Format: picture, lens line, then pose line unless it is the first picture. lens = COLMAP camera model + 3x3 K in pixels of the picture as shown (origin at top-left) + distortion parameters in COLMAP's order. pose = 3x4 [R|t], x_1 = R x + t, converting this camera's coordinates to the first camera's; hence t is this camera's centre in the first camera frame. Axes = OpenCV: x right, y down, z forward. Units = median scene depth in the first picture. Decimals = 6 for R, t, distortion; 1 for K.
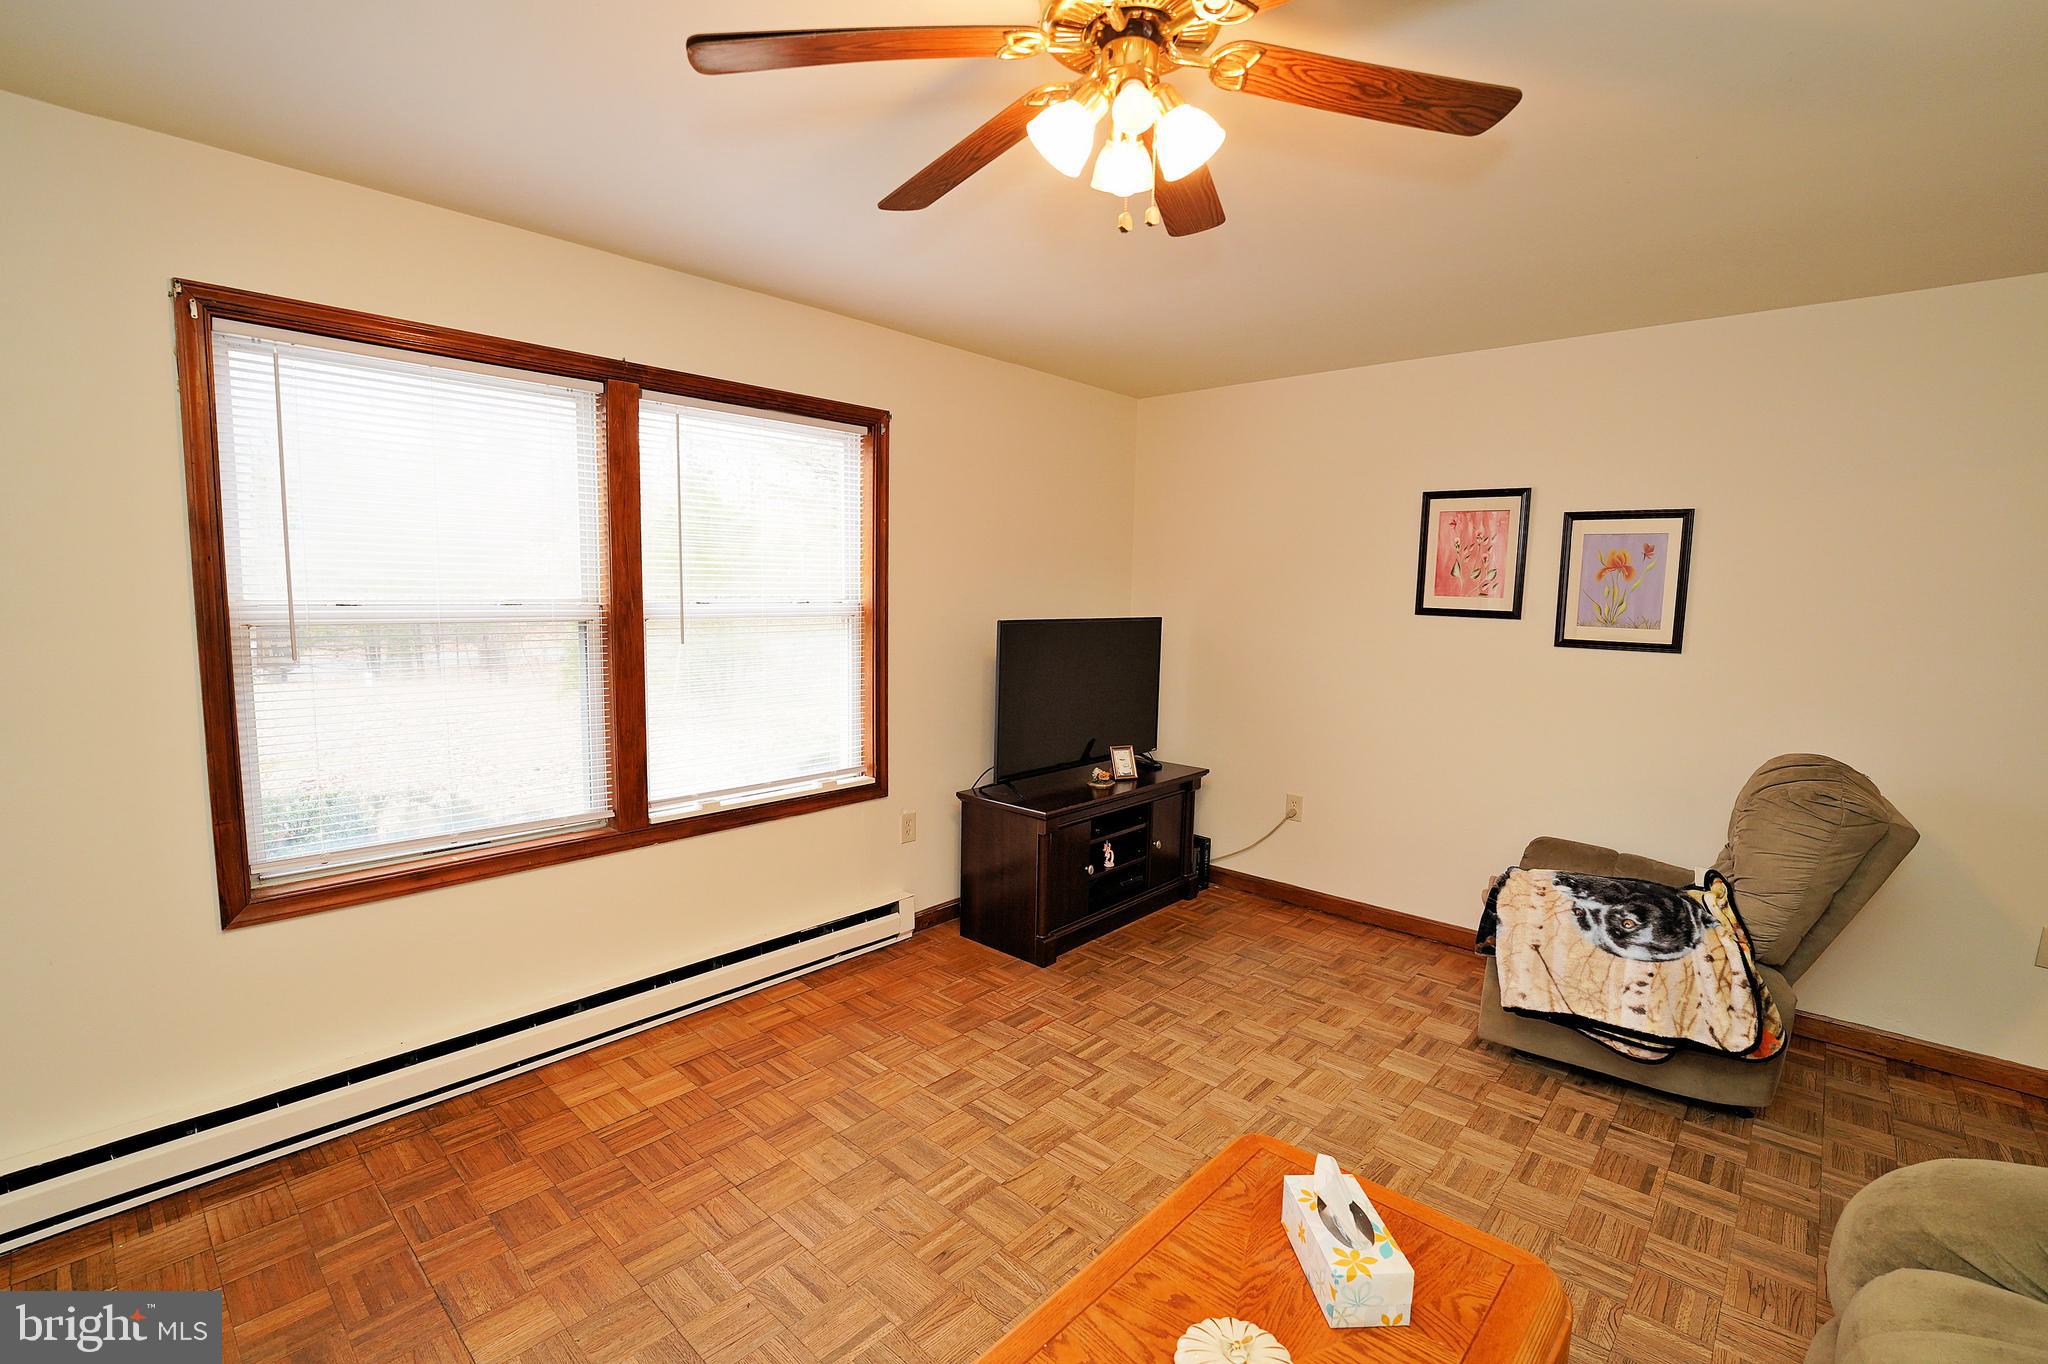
lens RADIAL K [[900.8, 0, 1024.0], [0, 900.8, 682.0], [0, 0, 1]] dist [-0.027140, -0.000108]
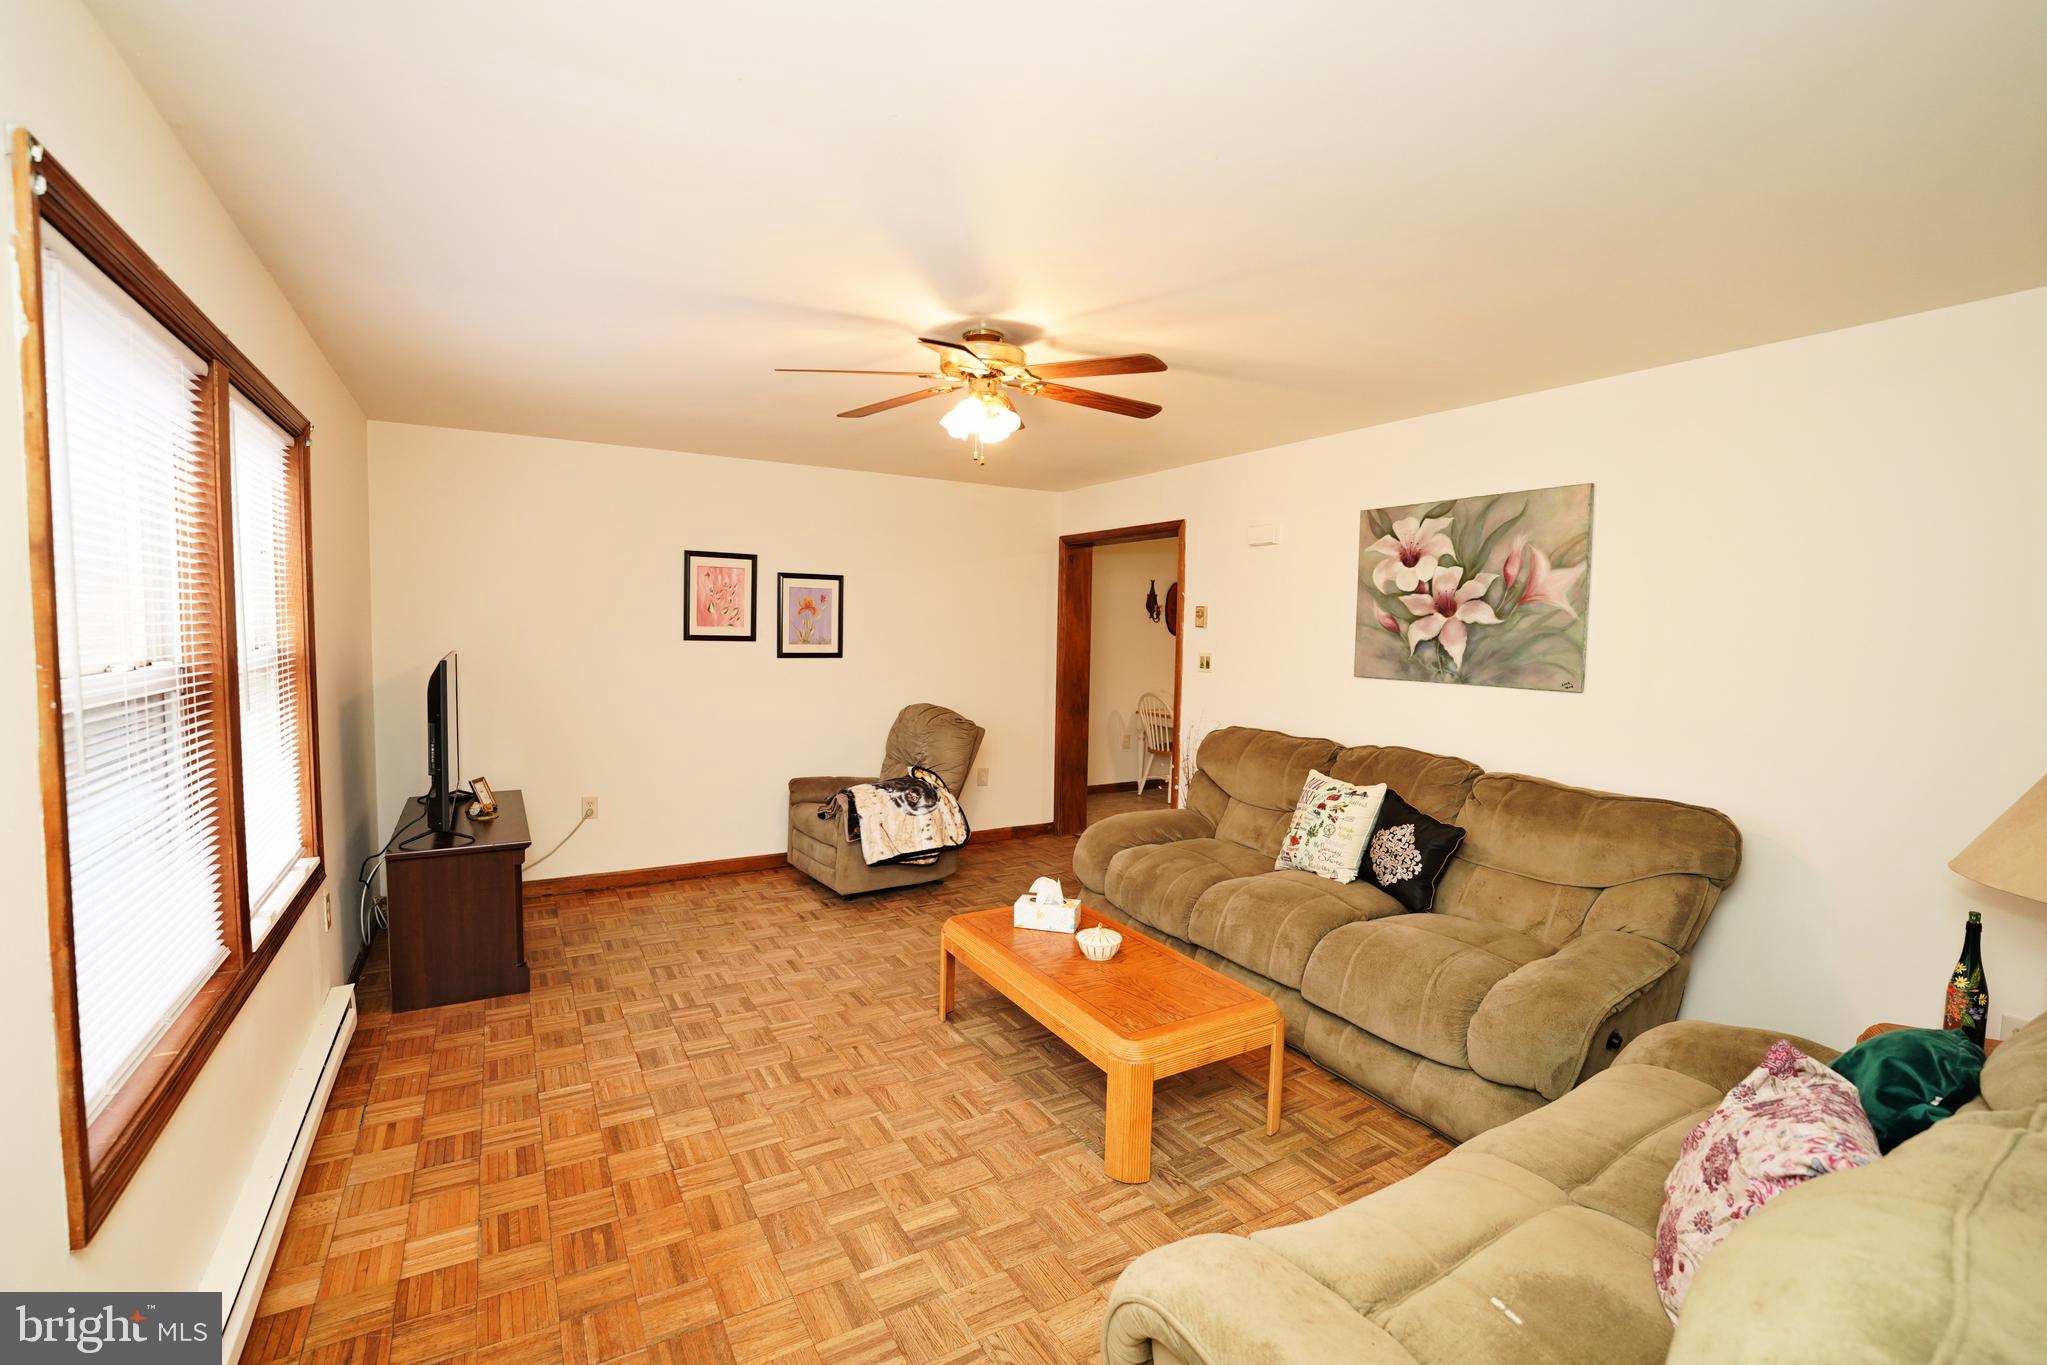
lens RADIAL K [[893.6, 0, 1014.2], [0, 893.6, 686.6], [0, 0, 1]] dist [-0.019881, 0.000013]
pose [[0.300687, -0.079695, 0.950387, -0.939726], [0.088960, 0.994502, 0.055249, -0.048271], [-0.949565, 0.067933, 0.306123, 0.164808]]
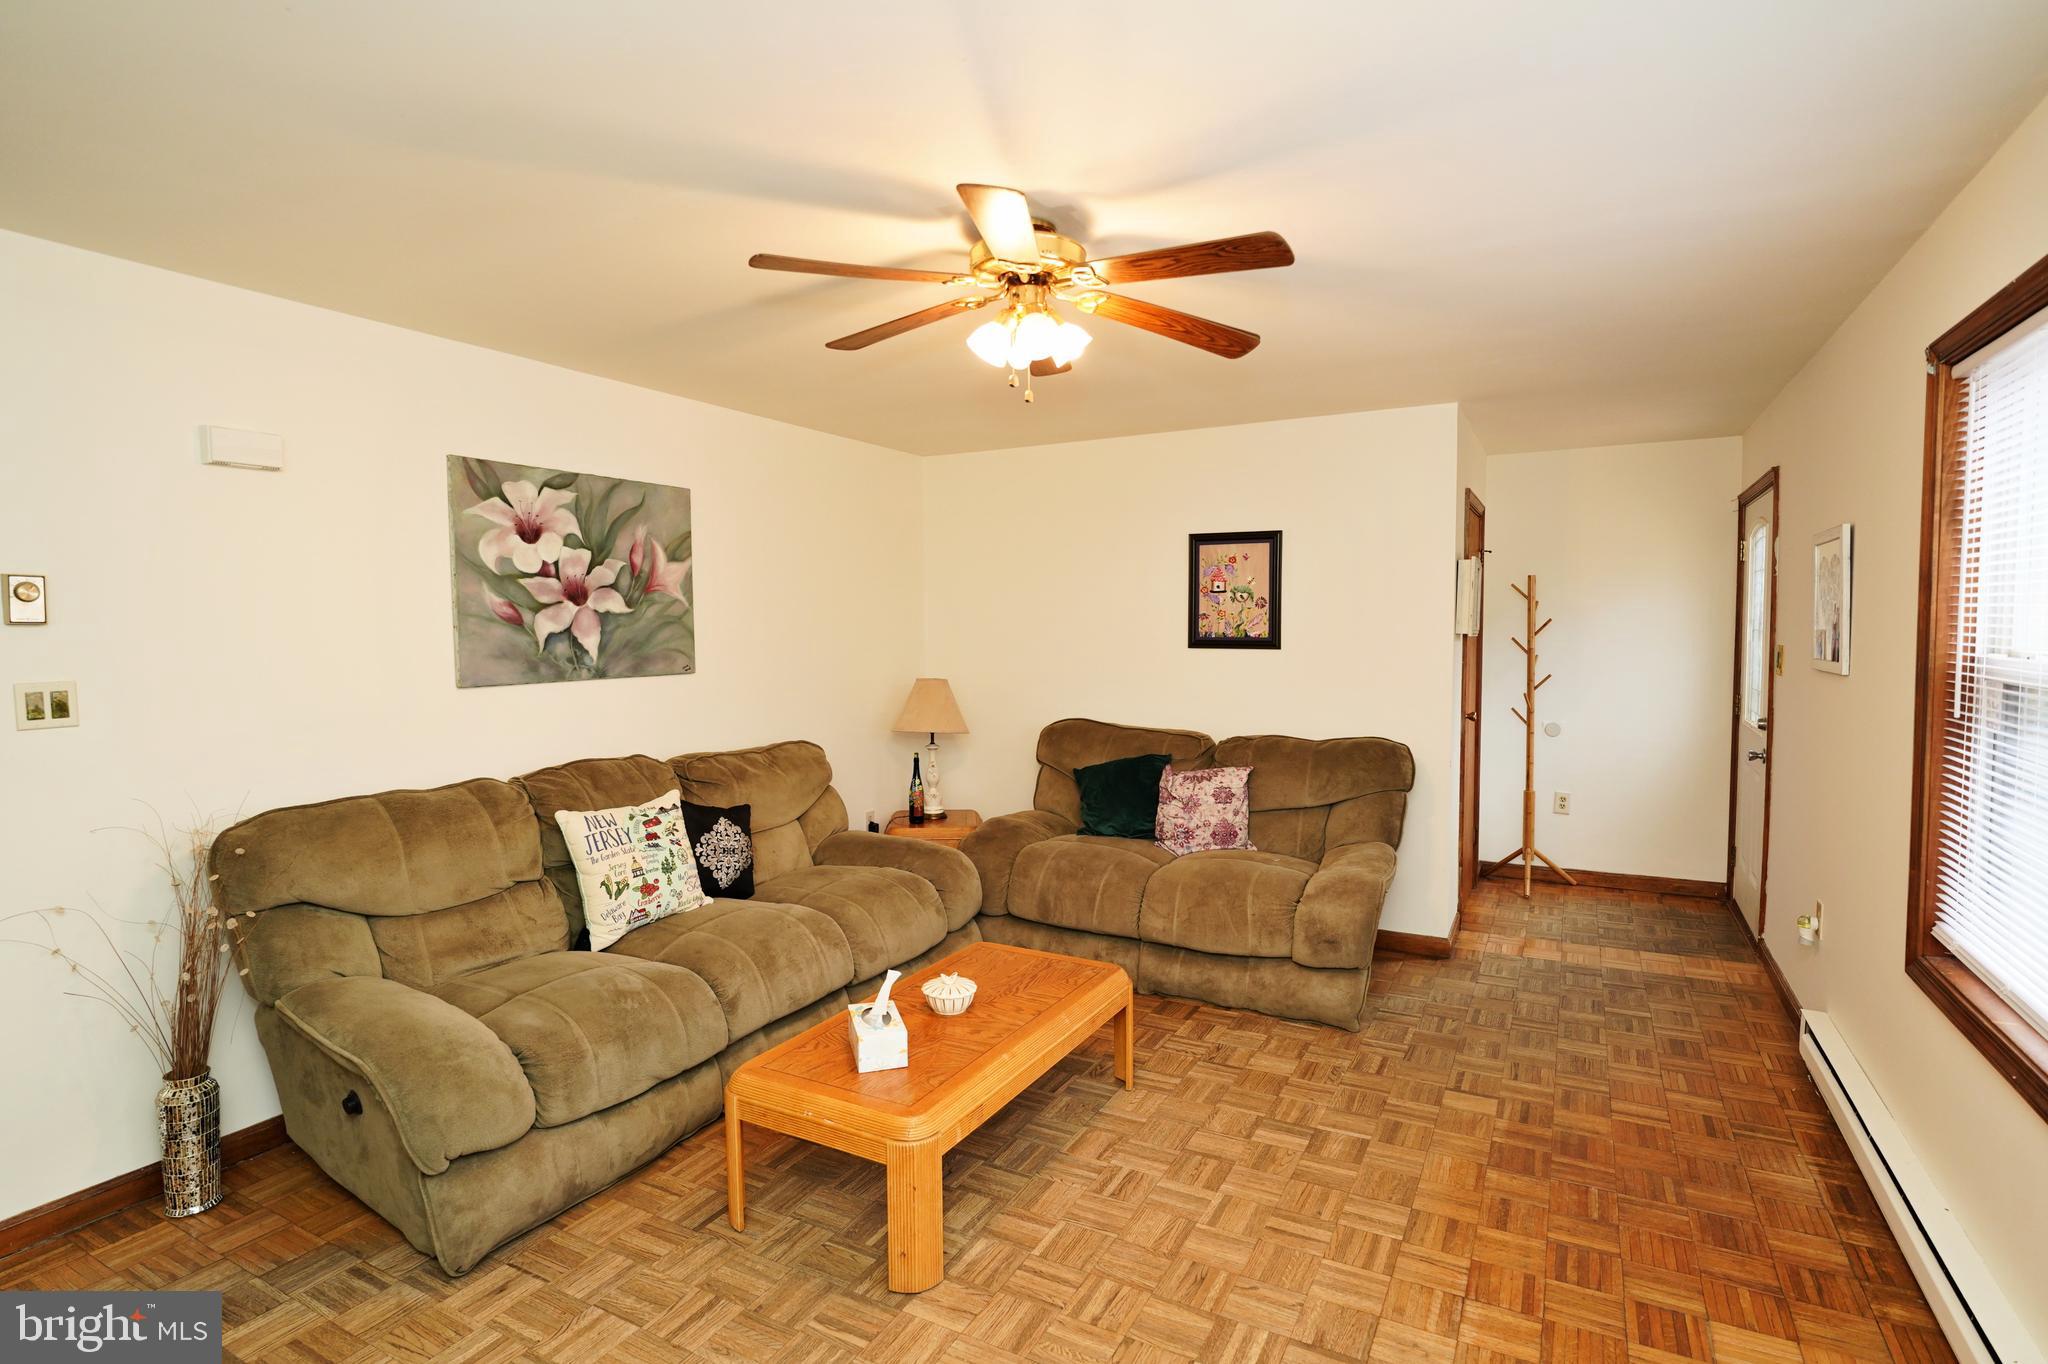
lens RADIAL K [[1022.1, 0, 1021.7], [0, 1022.1, 685.9], [0, 0, 1]] dist [-0.002985, -0.000156]
pose [[-0.971301, 0.004508, -0.237812, 0.274704], [-0.034176, 0.986801, 0.158288, -0.148720], [0.235387, 0.161873, -0.958327, 1.390035]]
